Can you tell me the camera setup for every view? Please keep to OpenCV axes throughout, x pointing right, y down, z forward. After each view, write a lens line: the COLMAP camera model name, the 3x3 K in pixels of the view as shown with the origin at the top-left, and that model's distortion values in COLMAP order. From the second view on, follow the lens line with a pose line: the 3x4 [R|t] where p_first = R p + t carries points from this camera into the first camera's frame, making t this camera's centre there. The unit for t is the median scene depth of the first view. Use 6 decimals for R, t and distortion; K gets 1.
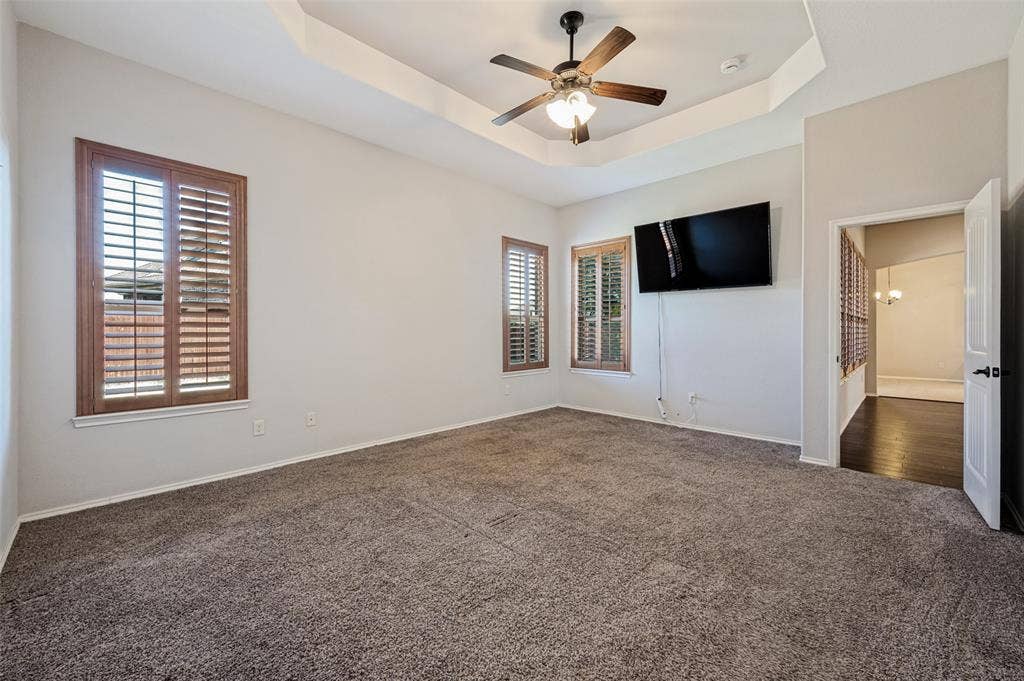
lens RADIAL K [[405.4, 0, 512.5], [0, 405.4, 330.0], [0, 0, 1]] dist [-0.002576, -0.000176]
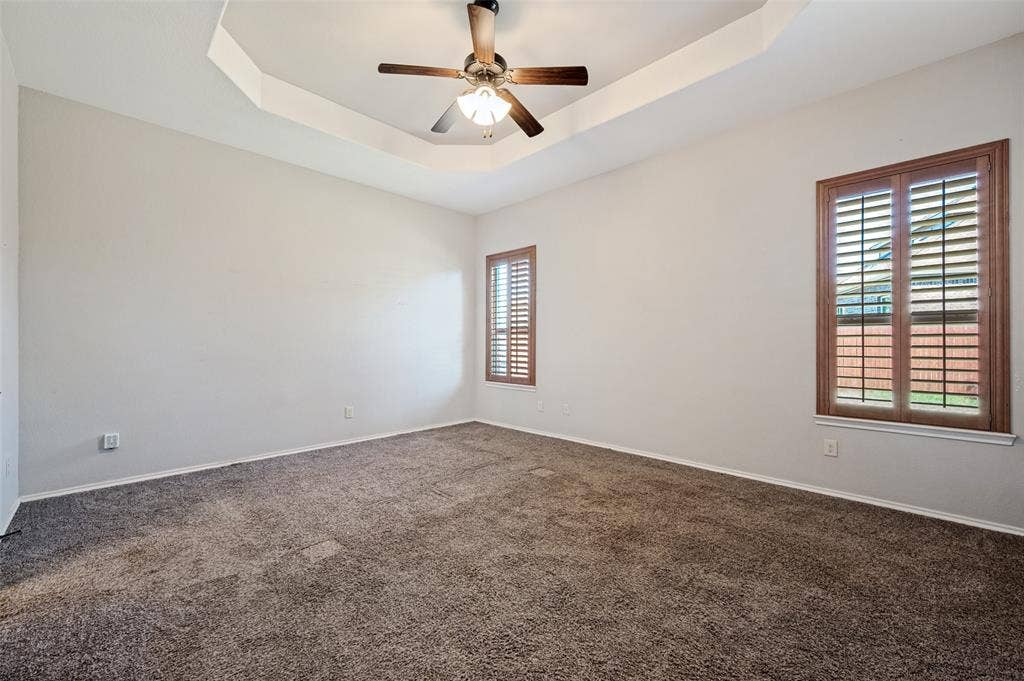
lens RADIAL K [[405.4, 0, 515.1], [0, 405.4, 337.6], [0, 0, 1]] dist [-0.002576, -0.000176]
pose [[0.009124, -0.010166, -0.999907, 0.132447], [0.002065, 0.999946, -0.010148, -0.000166], [0.999956, -0.001972, 0.009145, 0.130949]]
